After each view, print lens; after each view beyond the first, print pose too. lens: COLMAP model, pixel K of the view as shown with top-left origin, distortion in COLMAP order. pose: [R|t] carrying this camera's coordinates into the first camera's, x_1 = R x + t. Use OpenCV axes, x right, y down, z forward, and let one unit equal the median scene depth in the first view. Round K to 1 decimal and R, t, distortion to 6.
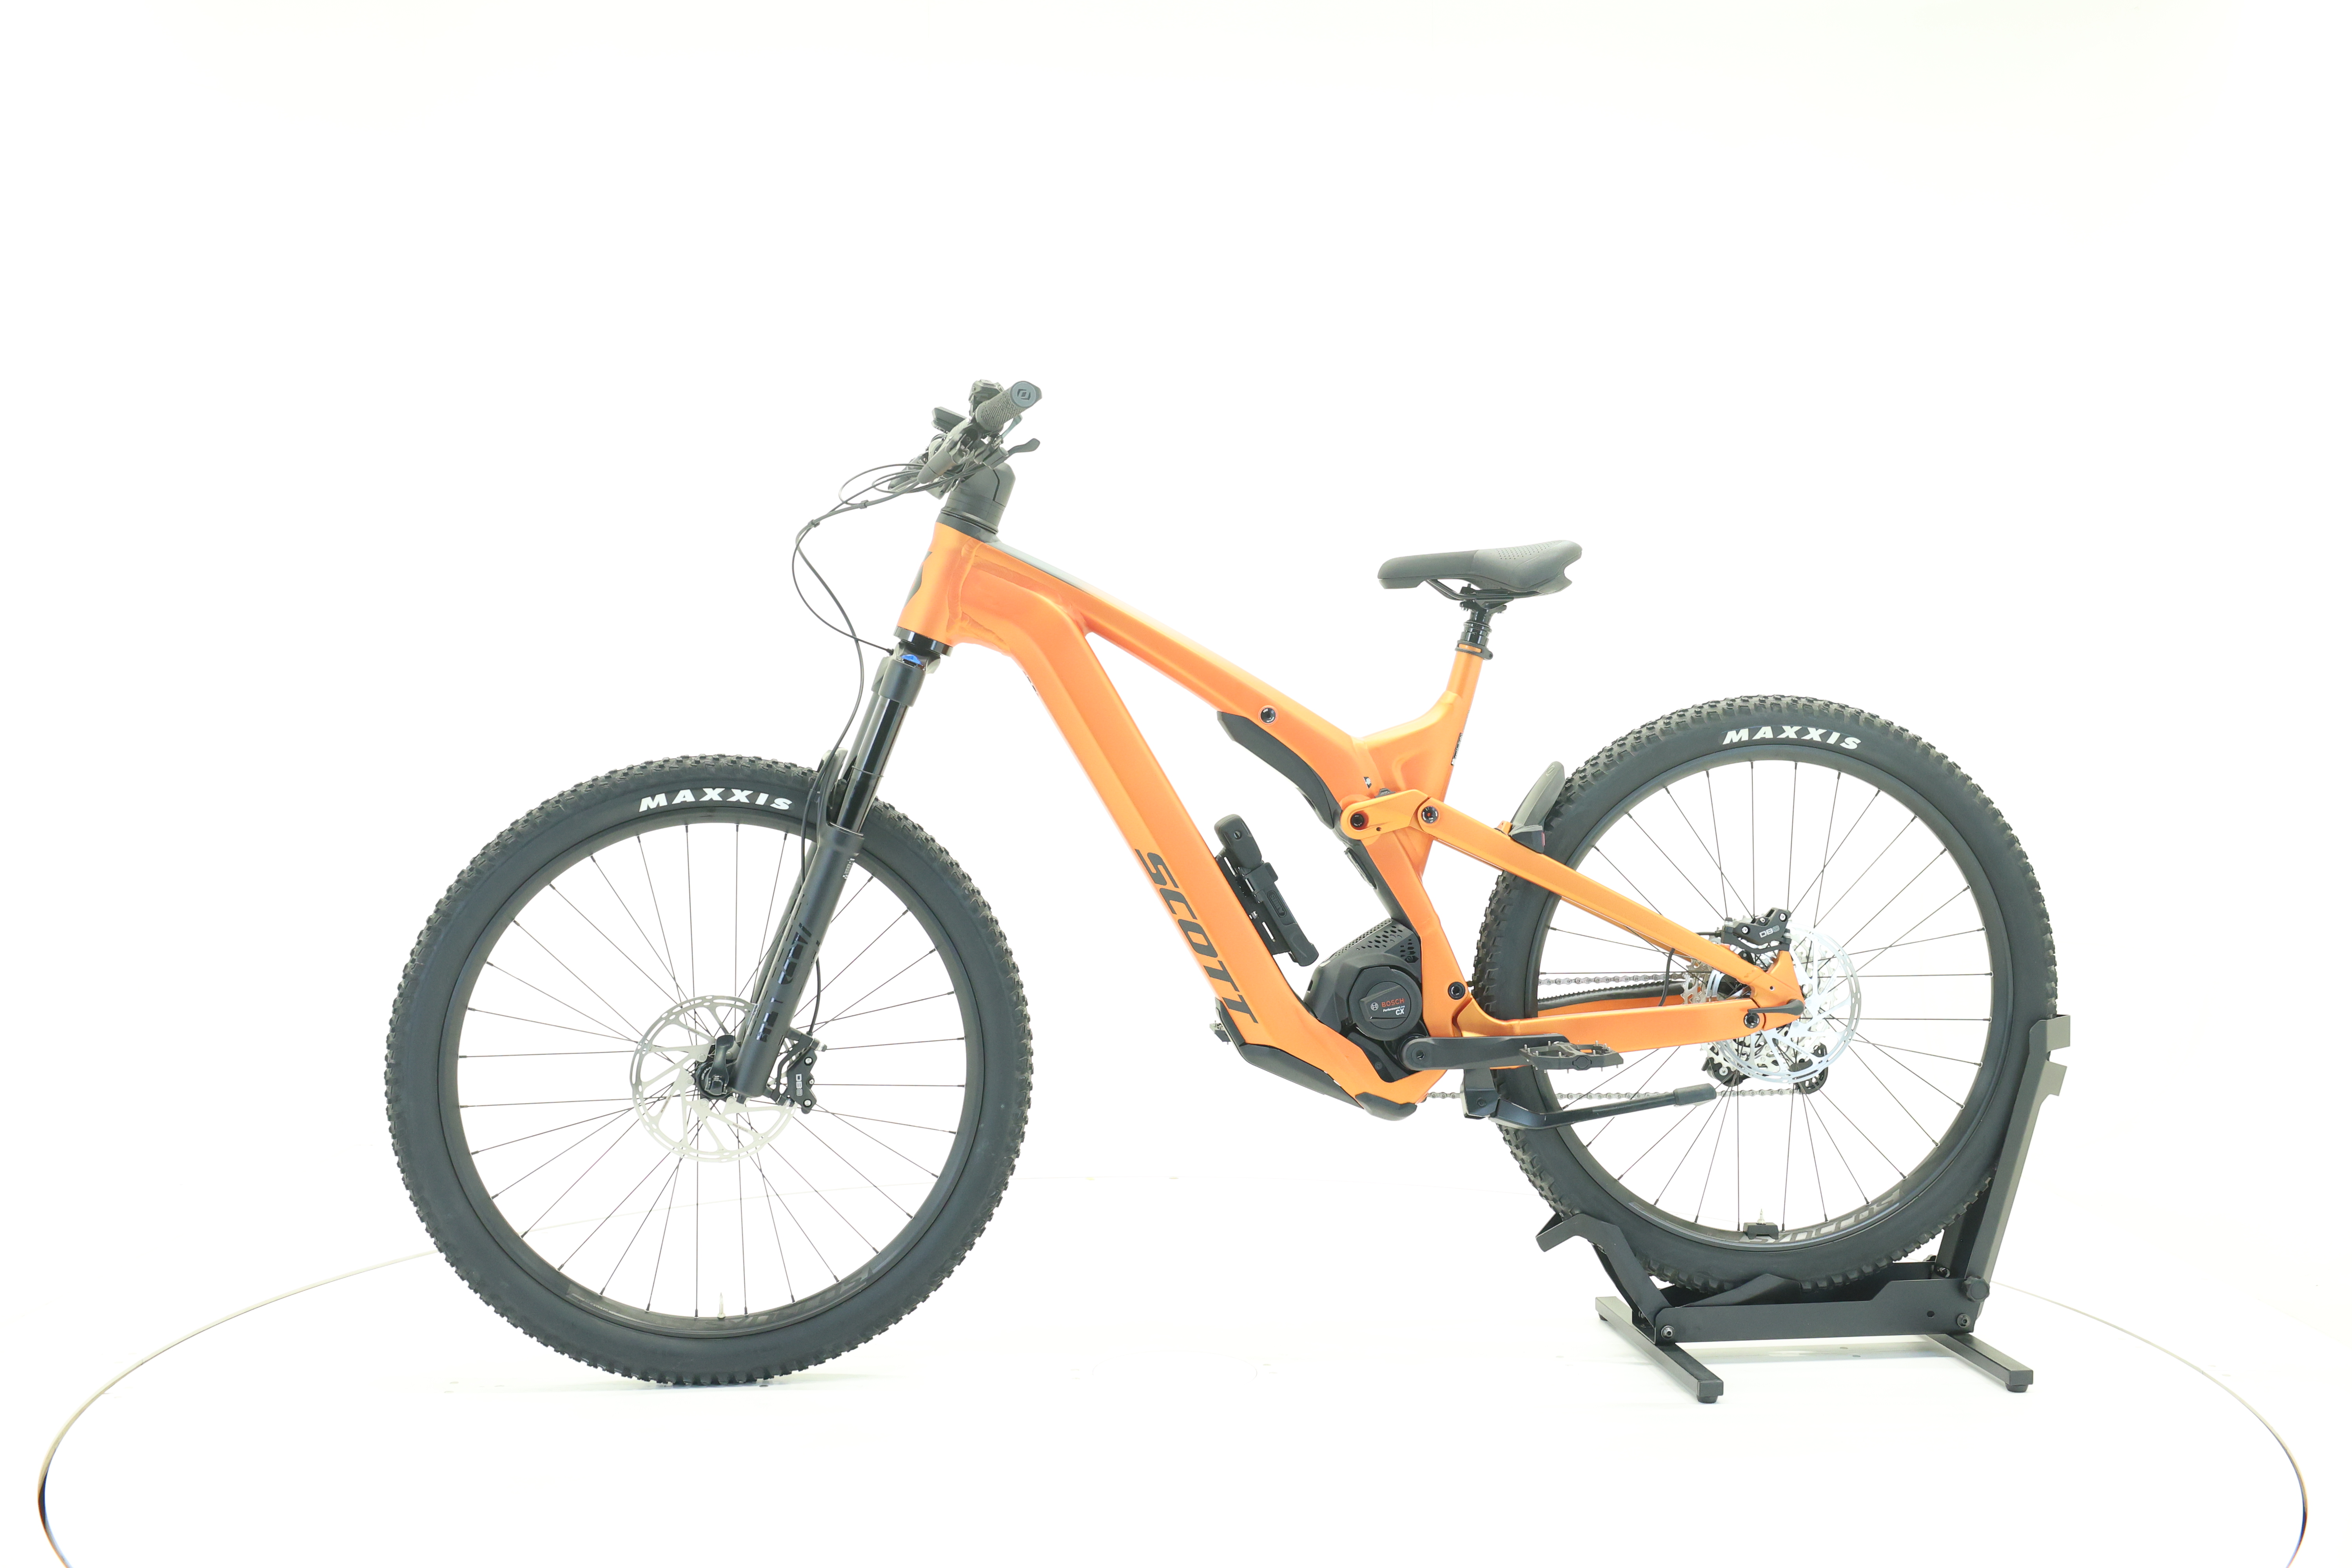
lens RADIAL K [[2473.3, 0, 1176.0], [0, 2473.3, 784.0], [0, 0, 1]] dist [-0.003218, -0.003740]
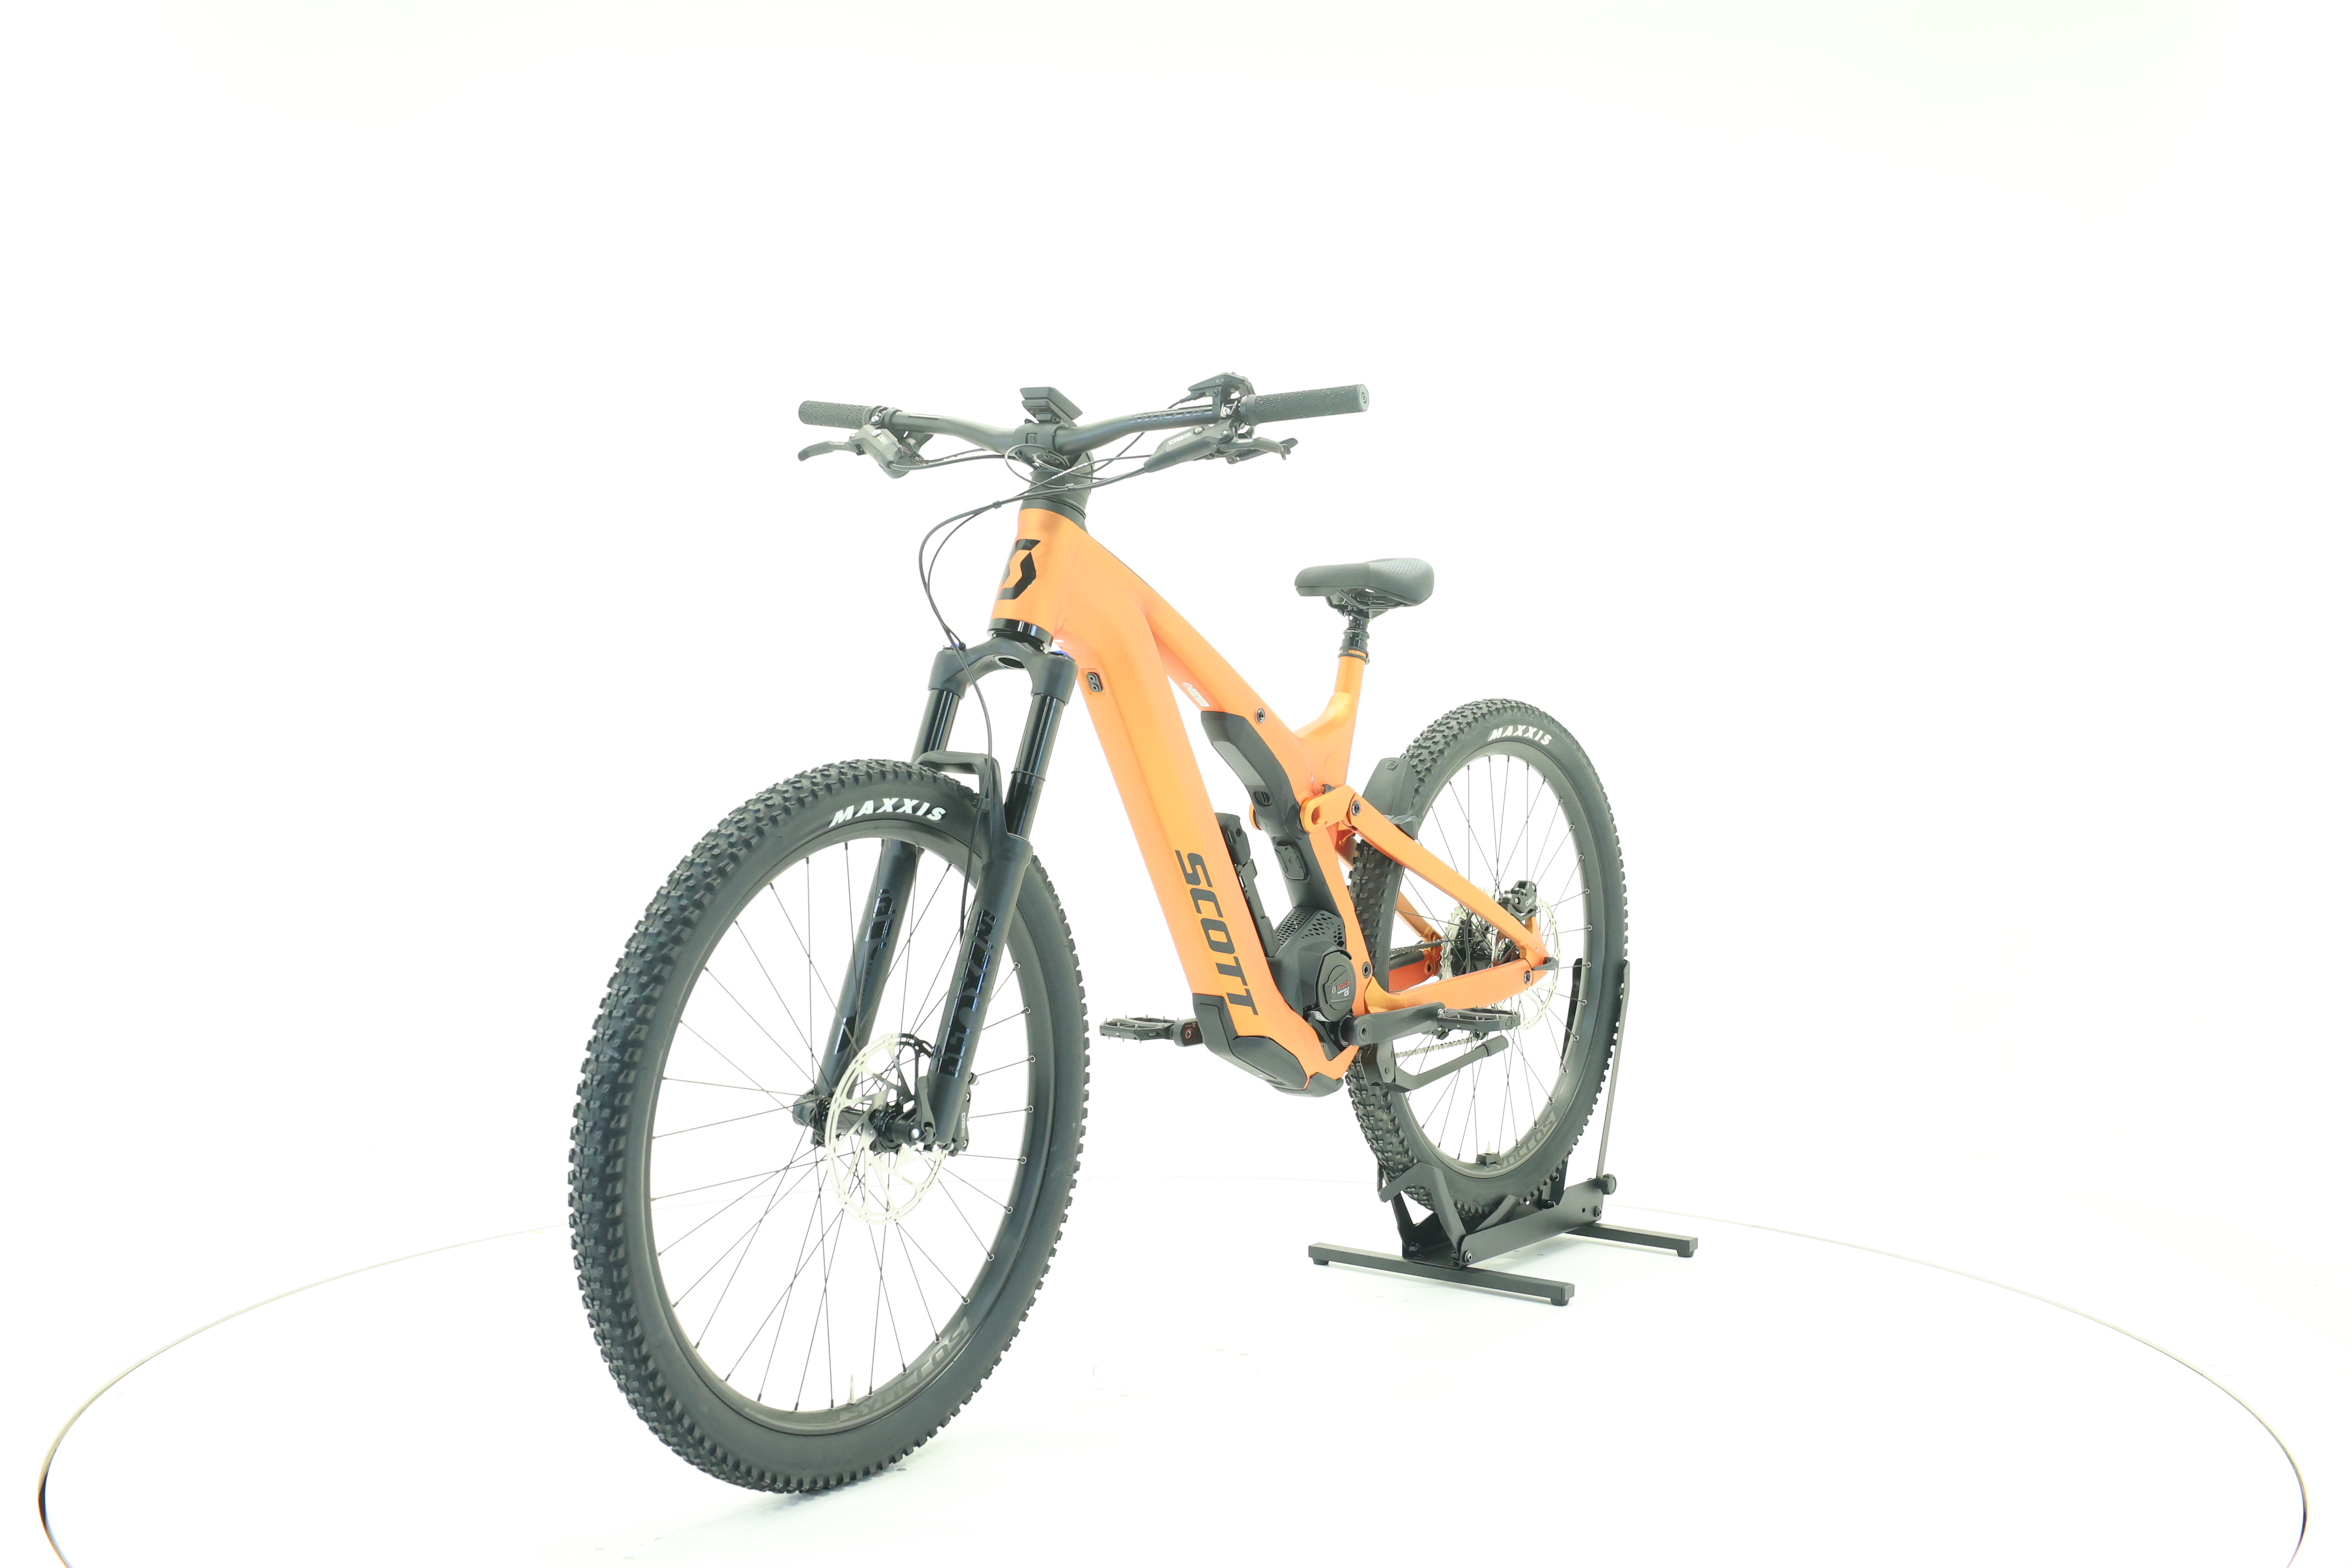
lens RADIAL K [[2473.3, 0, 1176.0], [0, 2473.3, 784.0], [0, 0, 1]] dist [-0.003218, -0.003740]
pose [[0.699213, -0.018024, 0.714686, -0.706446], [0.017562, 0.999814, 0.008033, -0.007937], [-0.714698, 0.006934, 0.699399, 0.298134]]
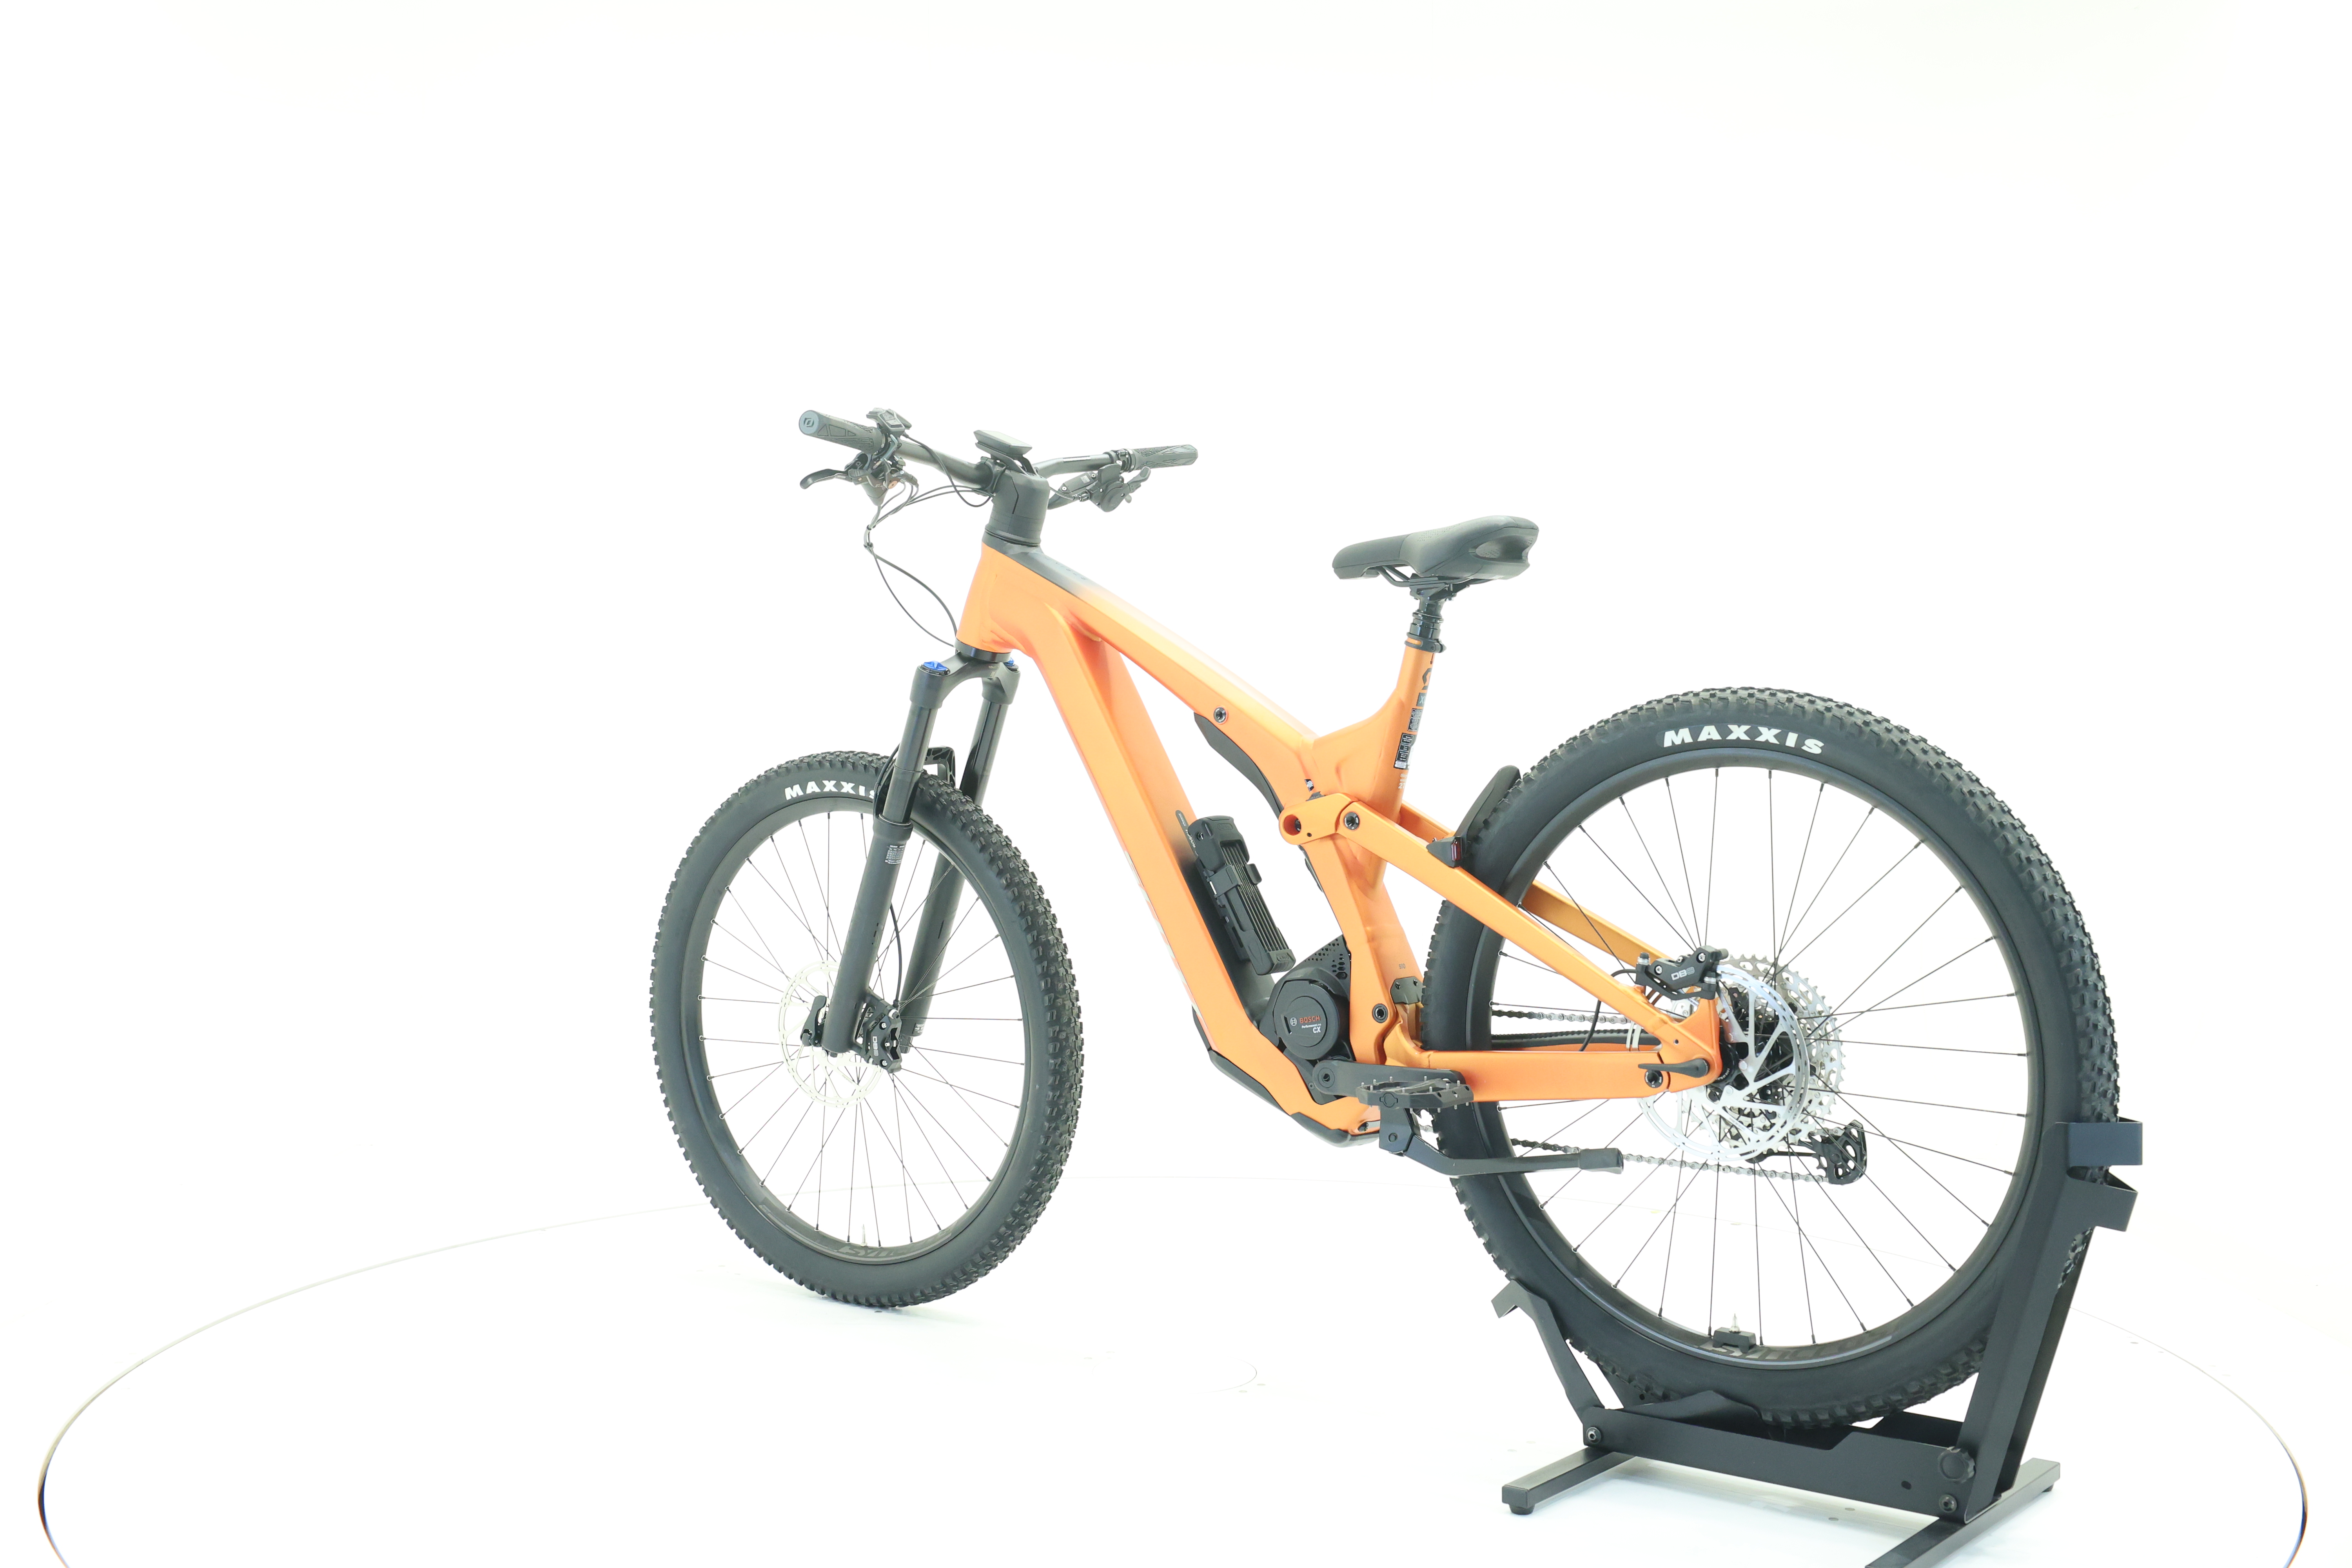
lens RADIAL K [[2473.3, 0, 1176.0], [0, 2473.3, 784.0], [0, 0, 1]] dist [-0.003218, -0.003740]
pose [[0.696334, 0.014815, -0.717565, 0.710938], [-0.019670, 0.999805, 0.001554, -0.001530], [0.717448, 0.013033, 0.696490, 0.300848]]
